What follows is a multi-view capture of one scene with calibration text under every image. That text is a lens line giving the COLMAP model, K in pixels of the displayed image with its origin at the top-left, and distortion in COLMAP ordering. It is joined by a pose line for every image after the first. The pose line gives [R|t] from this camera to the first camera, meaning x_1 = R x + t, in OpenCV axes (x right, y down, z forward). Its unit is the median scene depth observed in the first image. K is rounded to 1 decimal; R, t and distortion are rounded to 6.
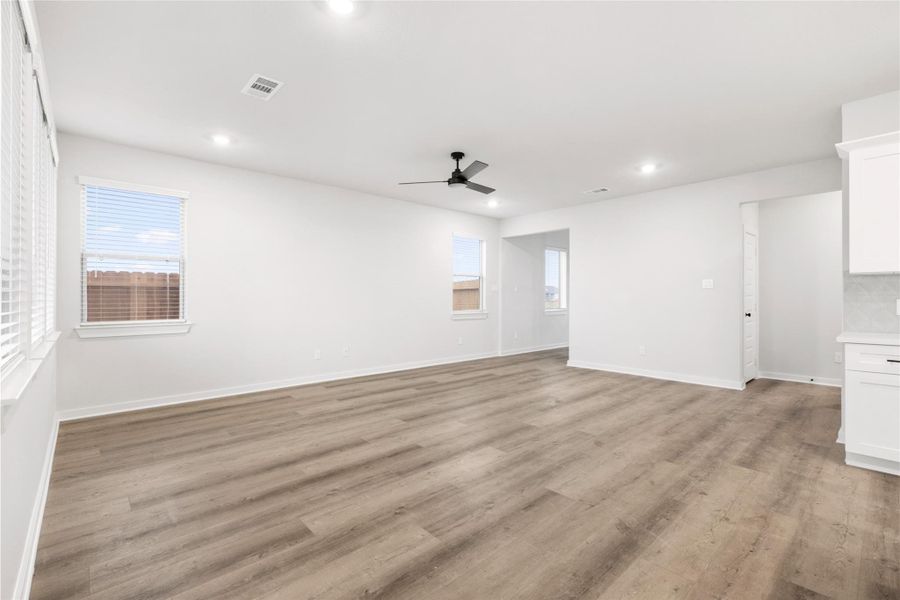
lens RADIAL K [[403.5, 0, 449.1], [0, 403.5, 295.3], [0, 0, 1]] dist [0.004270, -0.000342]
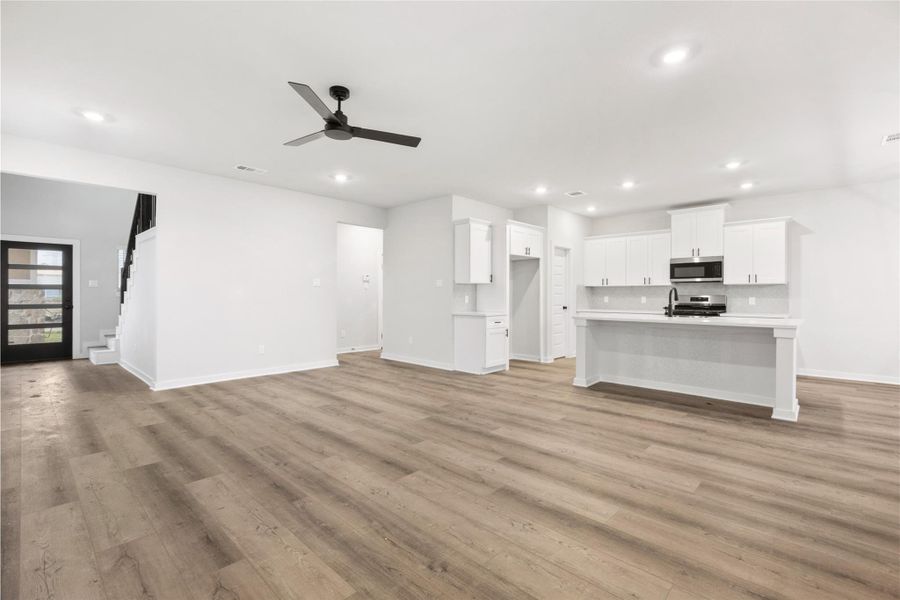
lens RADIAL K [[403.5, 0, 449.2], [0, 403.5, 293.7], [0, 0, 1]] dist [0.004270, -0.000342]
pose [[-0.078590, 0.003684, 0.996900, -0.997766], [-0.010109, 0.999939, -0.004492, 0.008609], [-0.996856, -0.010430, -0.078548, 1.228254]]
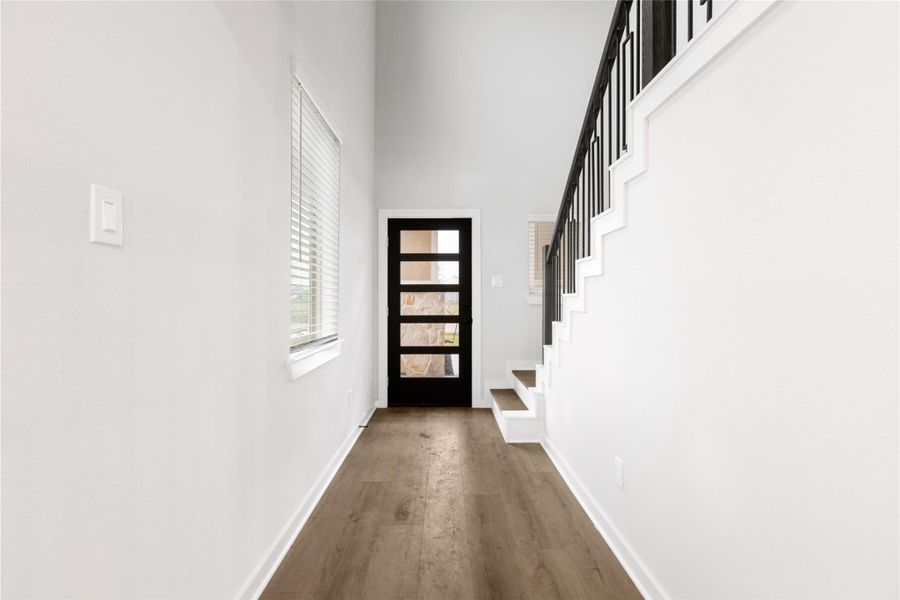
lens RADIAL K [[403.5, 0, 449.8], [0, 403.5, 296.2], [0, 0, 1]] dist [0.004270, -0.000342]
pose [[0.660606, 0.002450, 0.750729, 0.198505], [-0.007225, 0.999969, 0.003094, 0.007724], [-0.750698, -0.007467, 0.660604, 2.181928]]
